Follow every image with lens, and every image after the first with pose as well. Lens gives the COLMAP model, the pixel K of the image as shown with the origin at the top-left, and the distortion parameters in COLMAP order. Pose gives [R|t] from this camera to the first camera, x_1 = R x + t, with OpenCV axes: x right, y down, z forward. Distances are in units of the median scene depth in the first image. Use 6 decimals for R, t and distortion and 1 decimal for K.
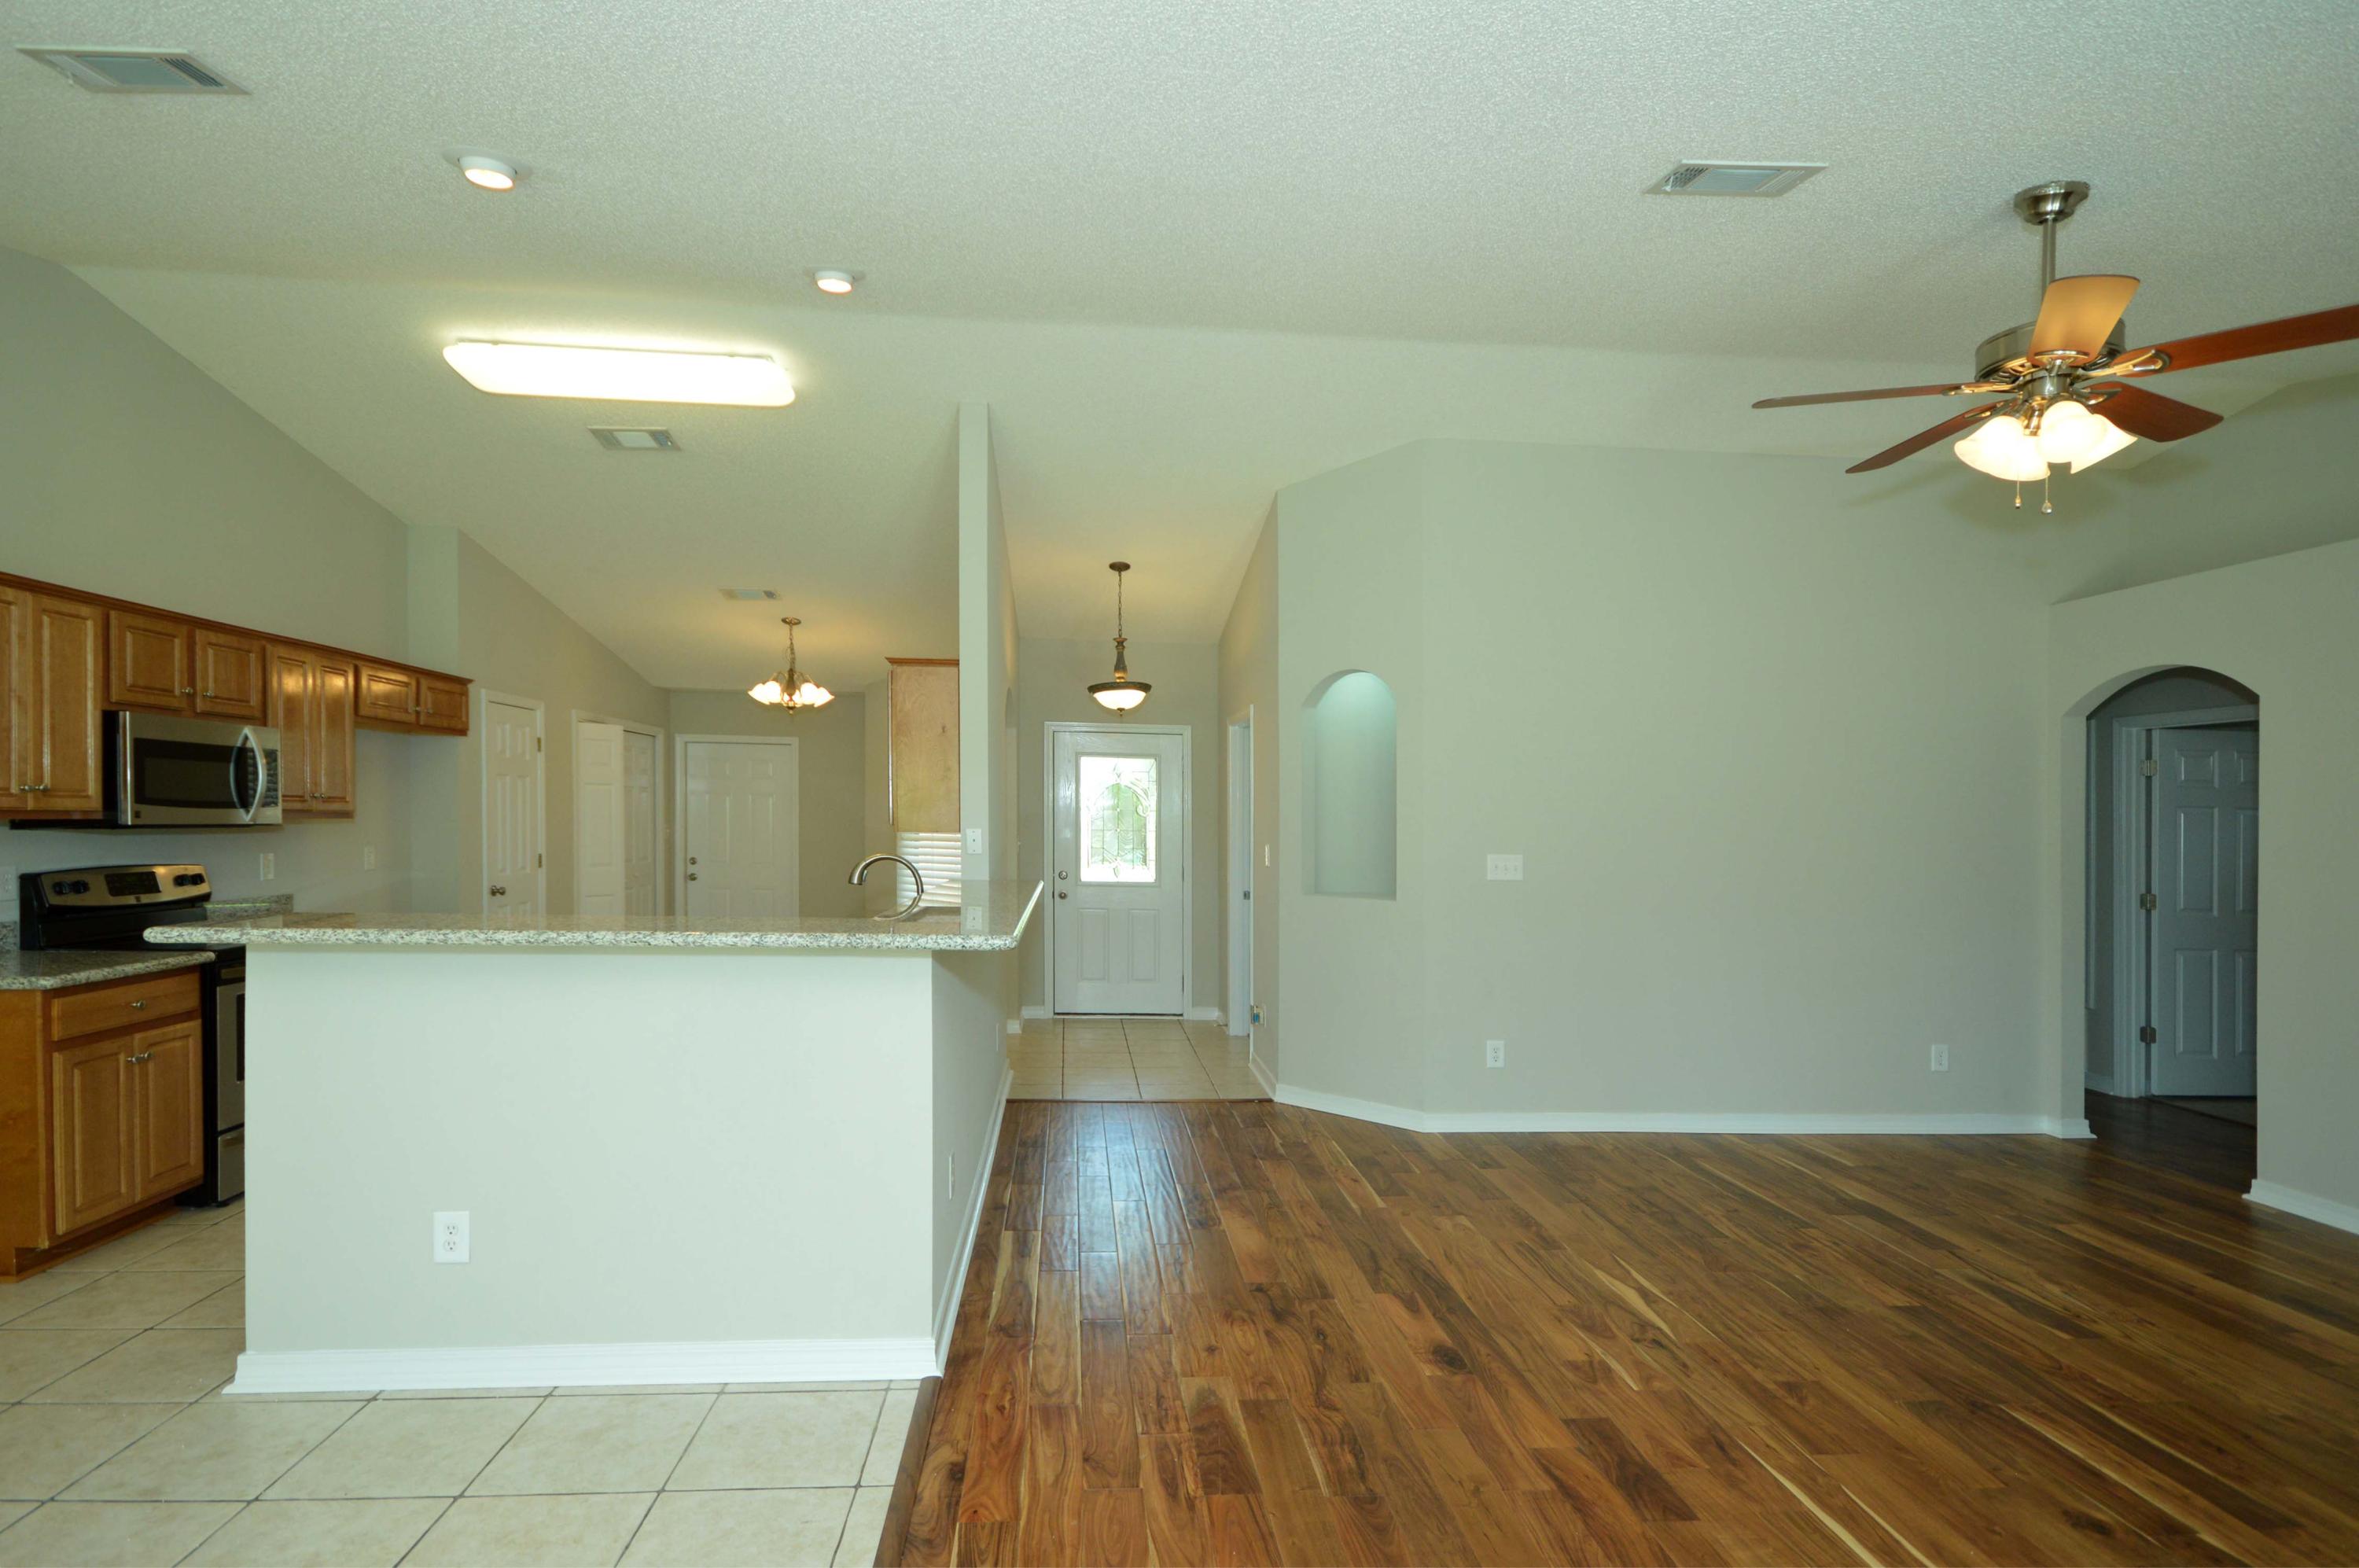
lens RADIAL K [[1118.2, 0, 1140.0], [0, 1118.2, 830.9], [0, 0, 1]] dist [0.017127, -0.015846]
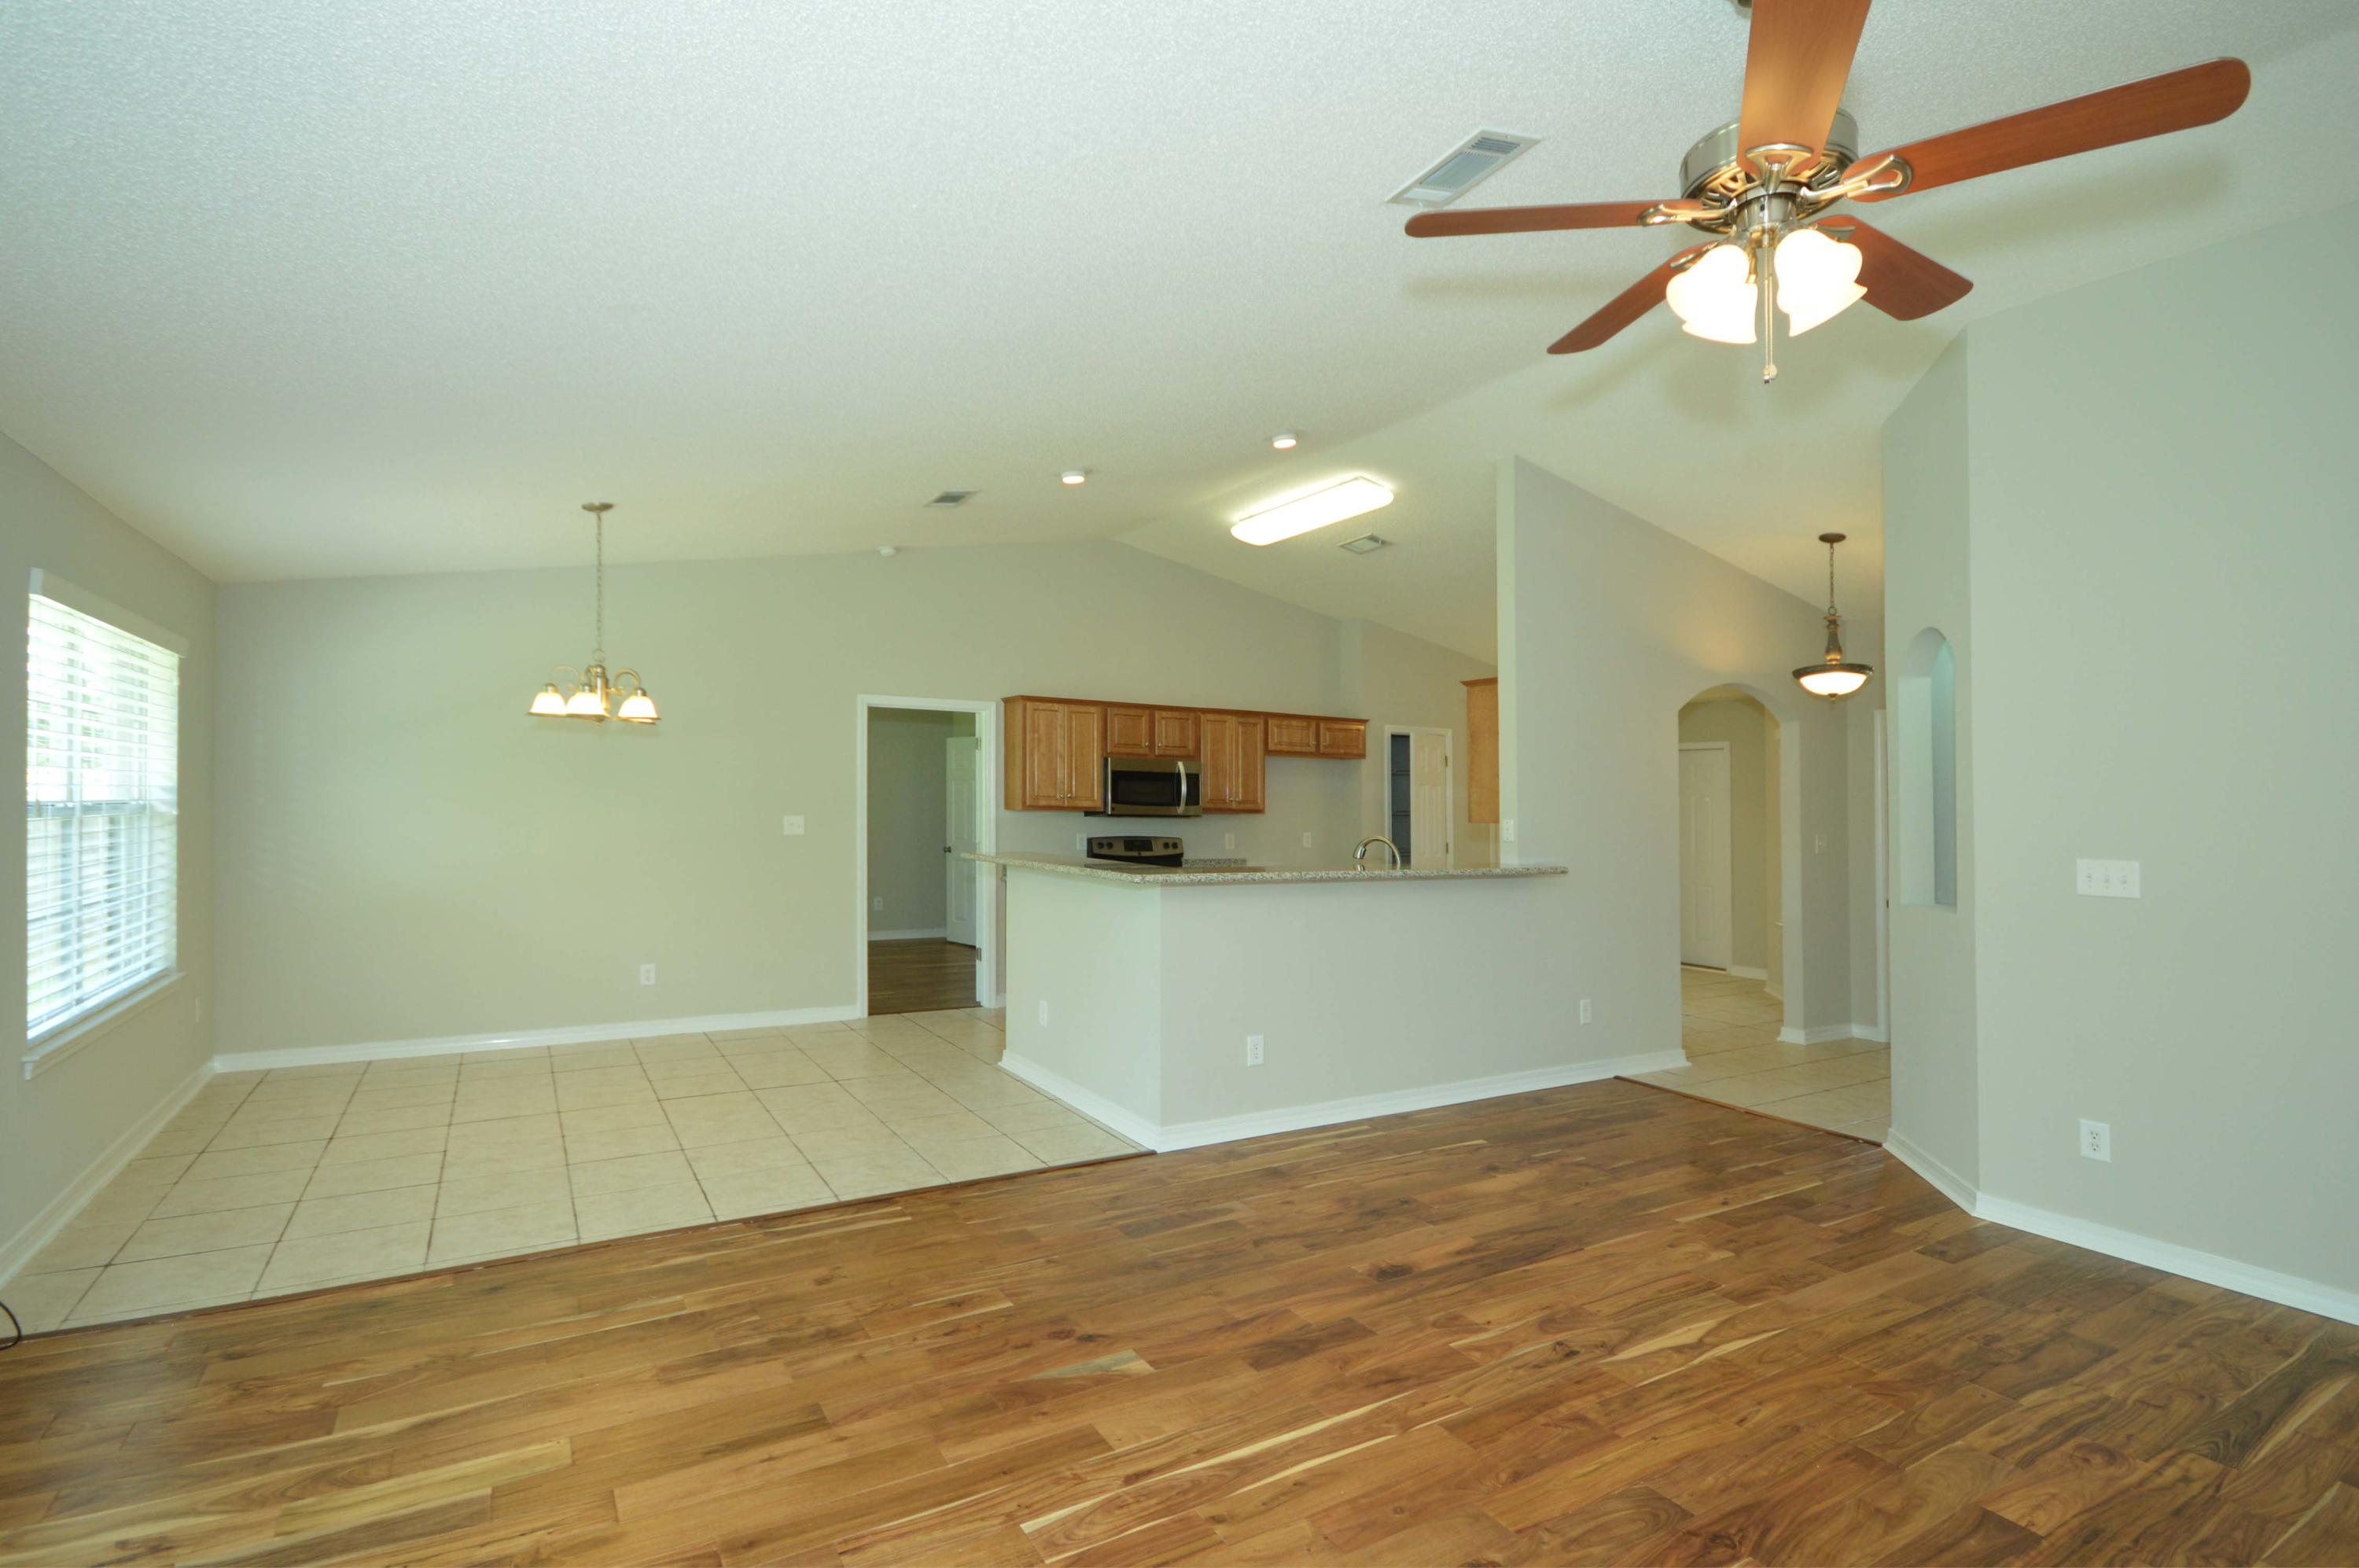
lens RADIAL K [[1083.4, 0, 1182.3], [0, 1083.4, 820.3], [0, 0, 1]] dist [0.000697, 0.000118]
pose [[0.467368, 0.003900, -0.884054, 0.845409], [-0.019630, 0.999789, -0.005967, 0.014671], [0.883845, 0.020143, 0.467346, 0.208730]]
